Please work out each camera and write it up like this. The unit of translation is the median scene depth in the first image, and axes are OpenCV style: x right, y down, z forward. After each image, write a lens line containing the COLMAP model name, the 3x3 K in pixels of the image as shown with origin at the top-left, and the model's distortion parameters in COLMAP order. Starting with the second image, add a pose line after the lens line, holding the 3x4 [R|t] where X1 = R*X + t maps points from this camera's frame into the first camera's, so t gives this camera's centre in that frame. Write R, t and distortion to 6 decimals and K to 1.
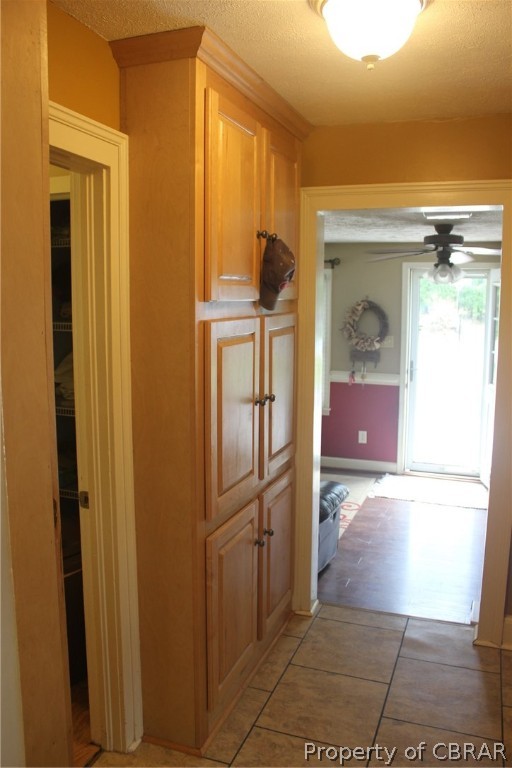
lens RADIAL K [[627.9, 0, 256.0], [0, 627.9, 384.0], [0, 0, 1]] dist [-0.140078, -0.000402]
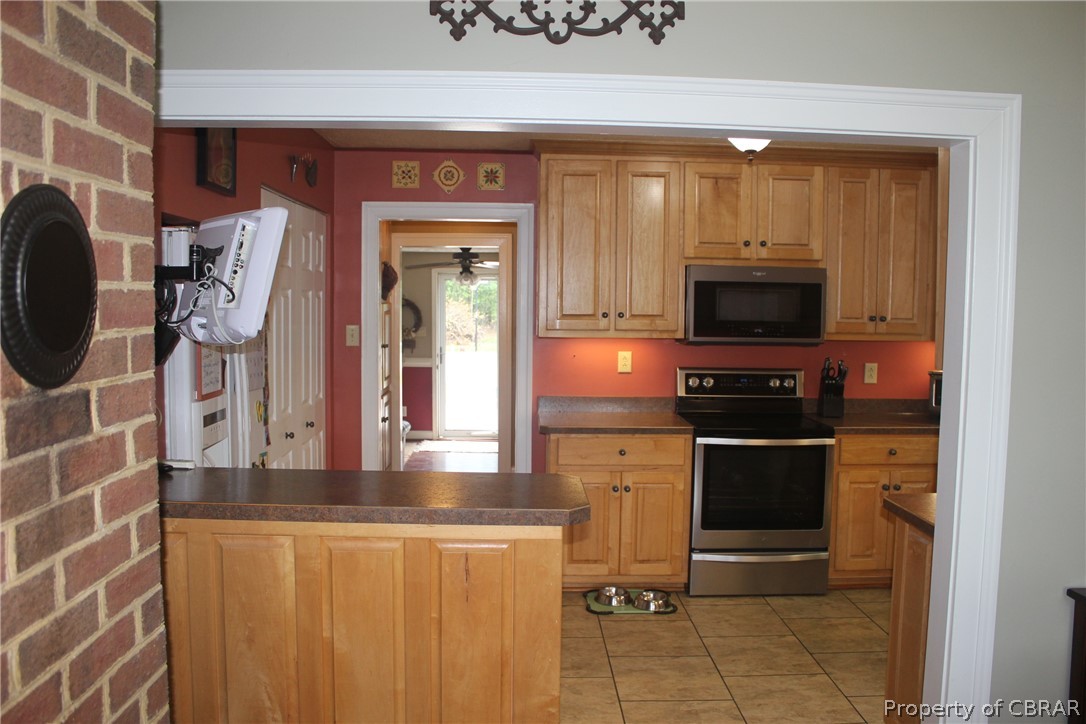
lens RADIAL K [[887.8, 0, 543.0], [0, 887.8, 362.0], [0, 0, 1]] dist [-0.140078, -0.000402]
pose [[0.923481, -0.022982, 0.382954, -0.252606], [0.048986, 0.997097, -0.058289, 0.112002], [-0.380503, 0.072588, 0.921926, -0.743085]]
